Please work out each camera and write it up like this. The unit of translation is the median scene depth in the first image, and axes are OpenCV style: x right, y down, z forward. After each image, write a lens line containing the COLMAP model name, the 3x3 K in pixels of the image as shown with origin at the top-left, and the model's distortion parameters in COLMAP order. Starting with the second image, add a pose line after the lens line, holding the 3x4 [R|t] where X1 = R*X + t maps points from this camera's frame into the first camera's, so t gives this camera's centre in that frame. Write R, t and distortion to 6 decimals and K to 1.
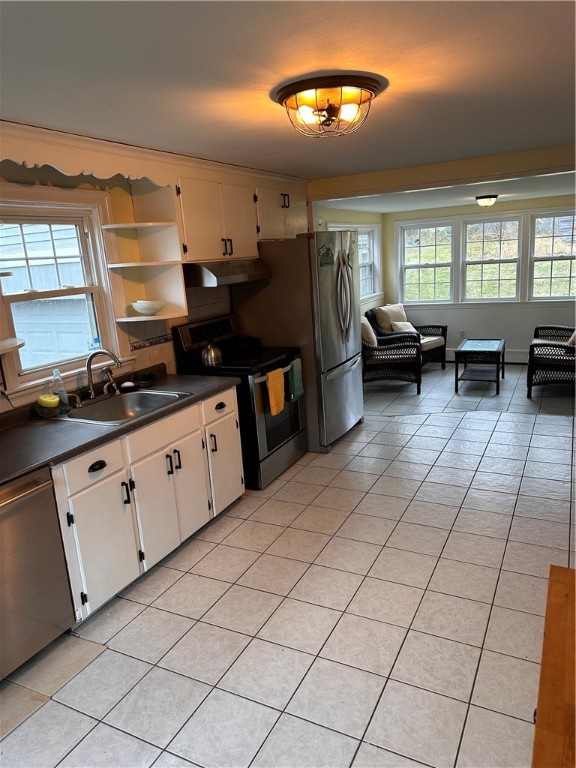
lens RADIAL K [[544.3, 0, 287.8], [0, 544.3, 379.3], [0, 0, 1]] dist [0.065547, -0.082900]
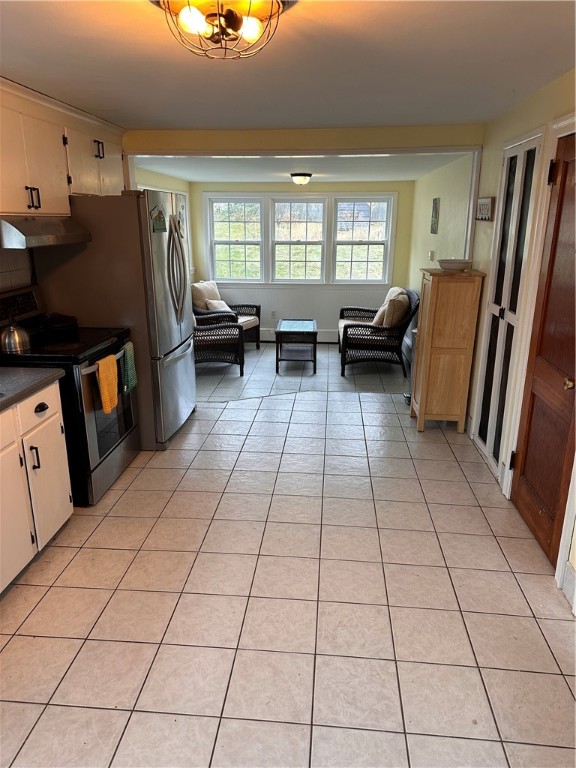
lens RADIAL K [[544.3, 0, 296.0], [0, 544.3, 384.5], [0, 0, 1]] dist [0.065547, -0.082900]
pose [[0.921244, -0.040310, 0.386891, -0.077651], [0.020758, 0.998293, 0.054586, -0.015115], [-0.388431, -0.042256, 0.920508, 0.130382]]
